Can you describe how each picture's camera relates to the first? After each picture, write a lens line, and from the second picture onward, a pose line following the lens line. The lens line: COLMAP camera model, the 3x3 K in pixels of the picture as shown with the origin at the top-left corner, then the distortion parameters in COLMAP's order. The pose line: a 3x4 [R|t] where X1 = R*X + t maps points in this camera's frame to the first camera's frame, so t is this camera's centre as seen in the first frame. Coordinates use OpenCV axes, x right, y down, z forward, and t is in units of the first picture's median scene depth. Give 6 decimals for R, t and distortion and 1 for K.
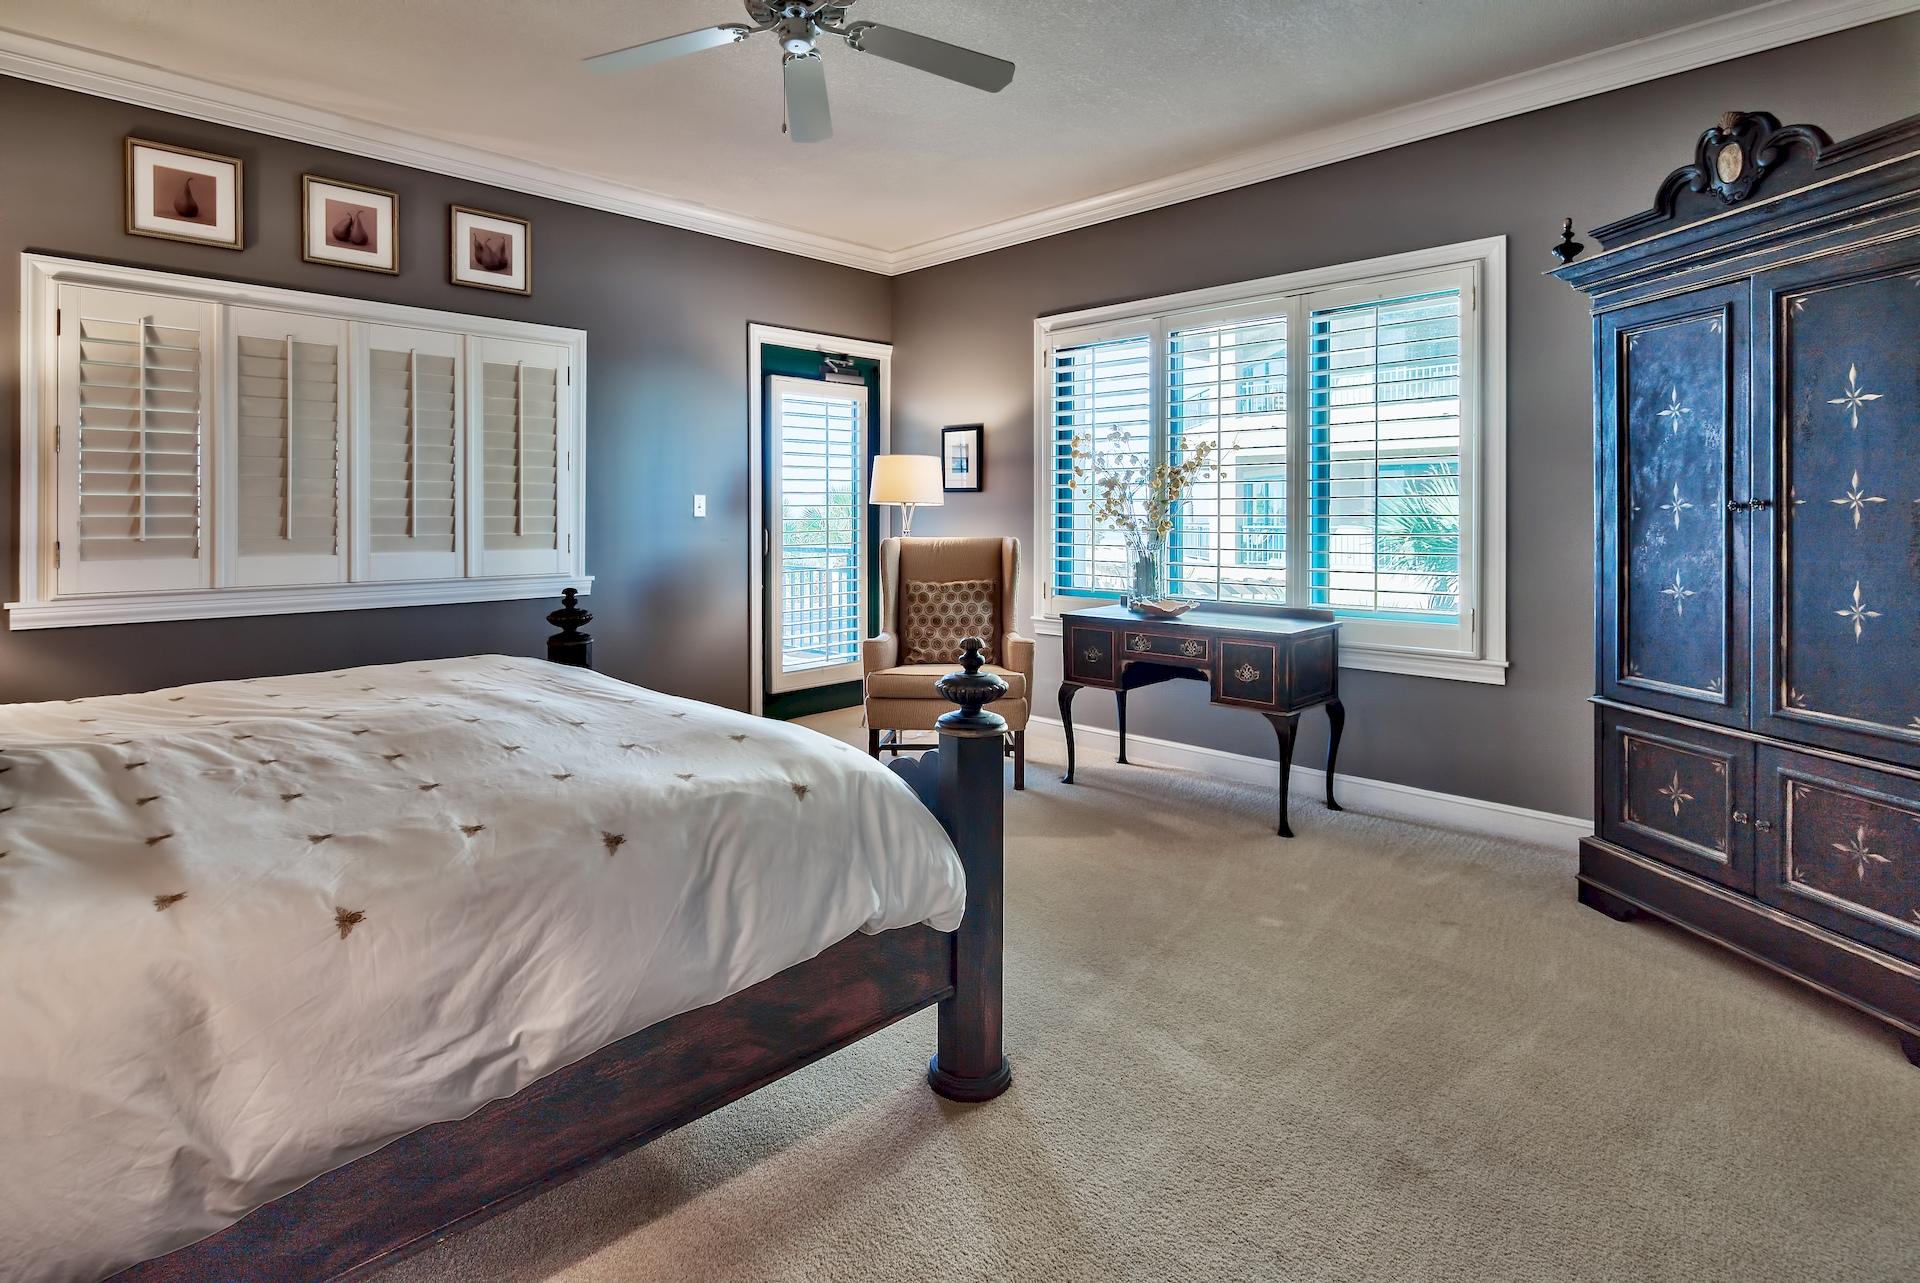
lens RADIAL K [[943.1, 0, 968.1], [0, 943.1, 631.1], [0, 0, 1]] dist [-0.002218, -0.000737]
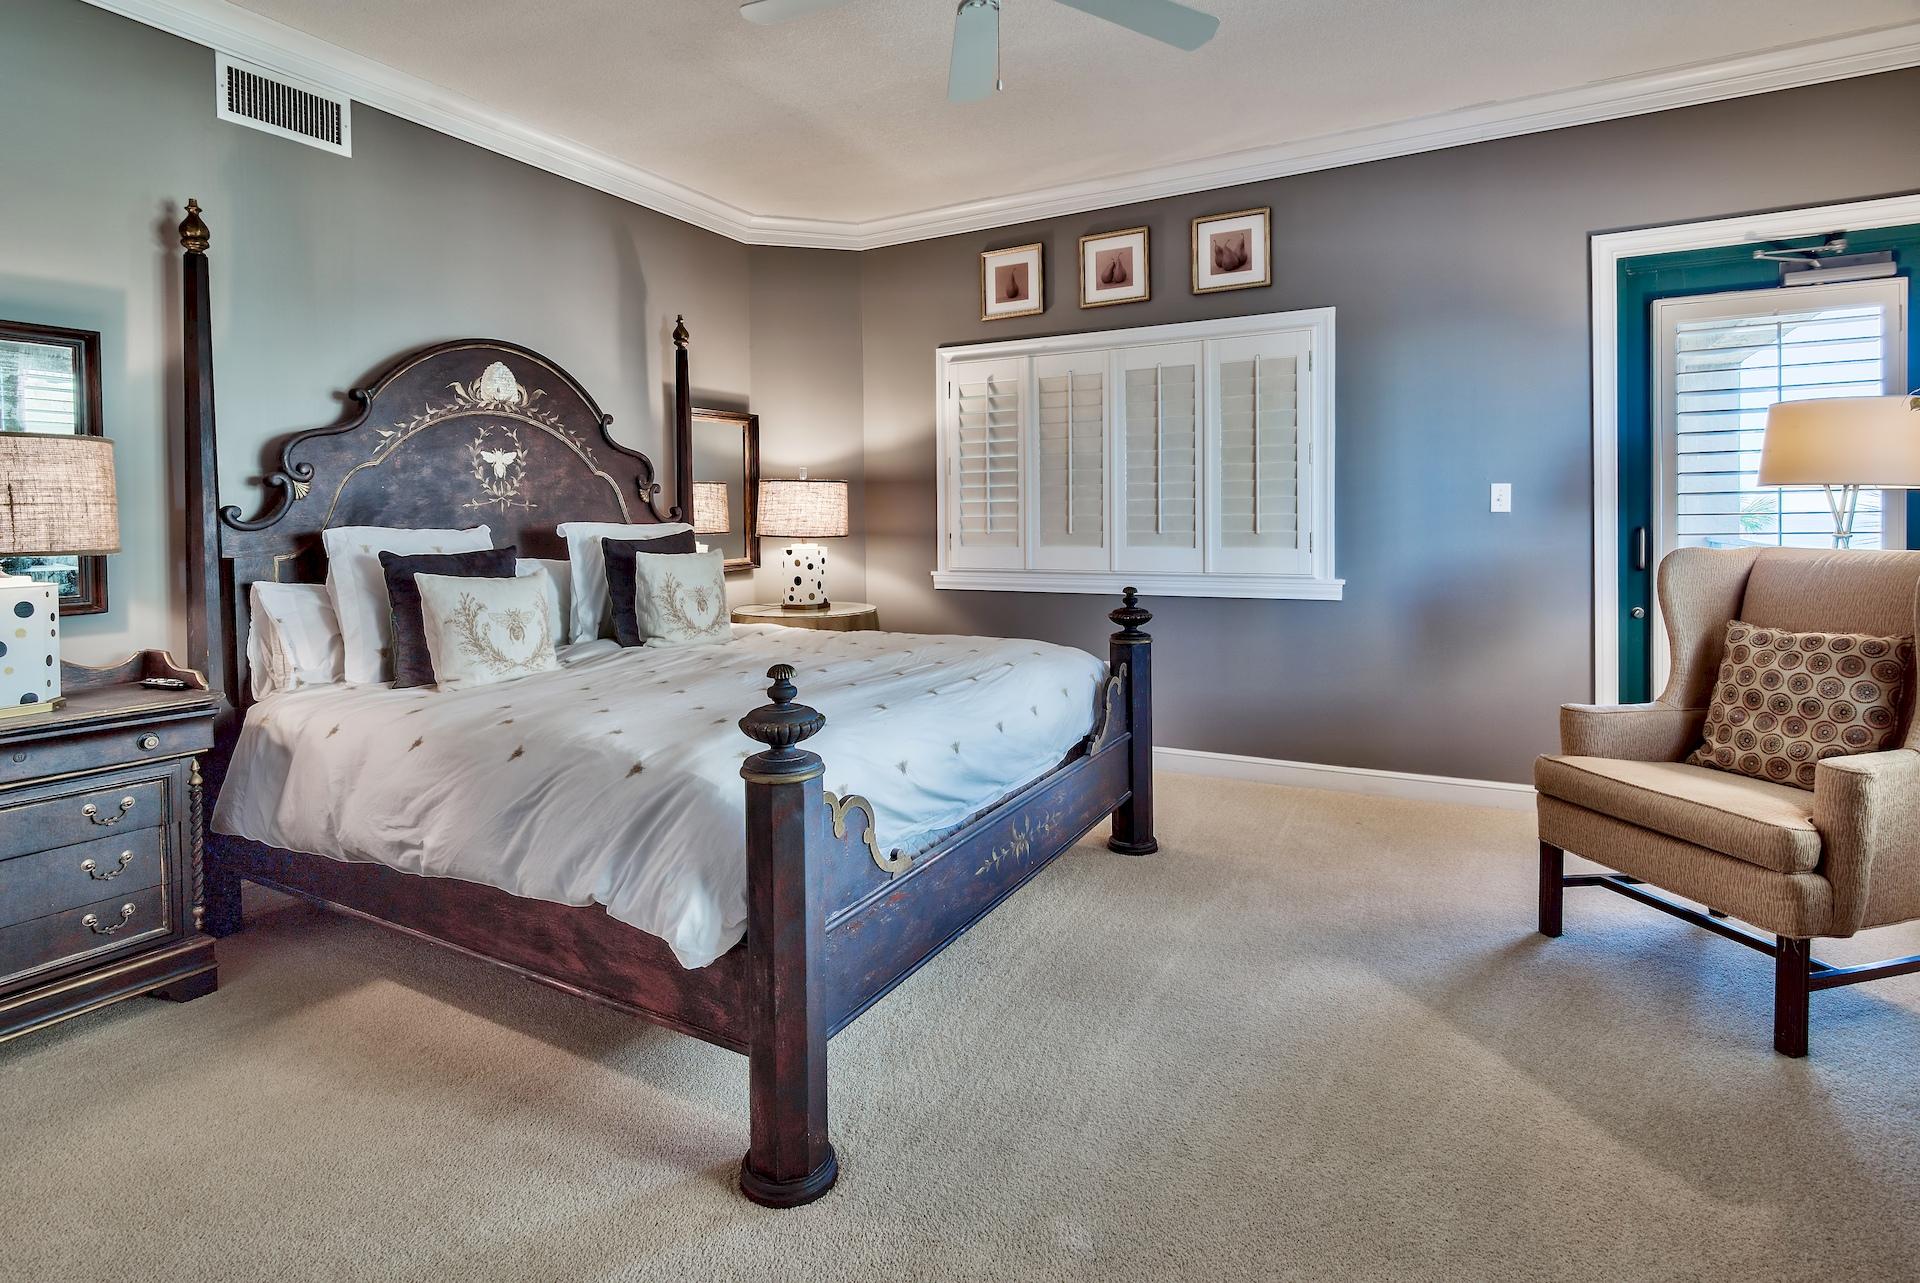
lens RADIAL K [[974.8, 0, 955.9], [0, 974.8, 619.8], [0, 0, 1]] dist [-0.000849, 0.000220]
pose [[0.275008, 0.100499, -0.956175, 0.463326], [-0.105951, 0.991632, 0.073753, -0.060053], [0.955586, 0.081025, 0.283354, 0.468767]]
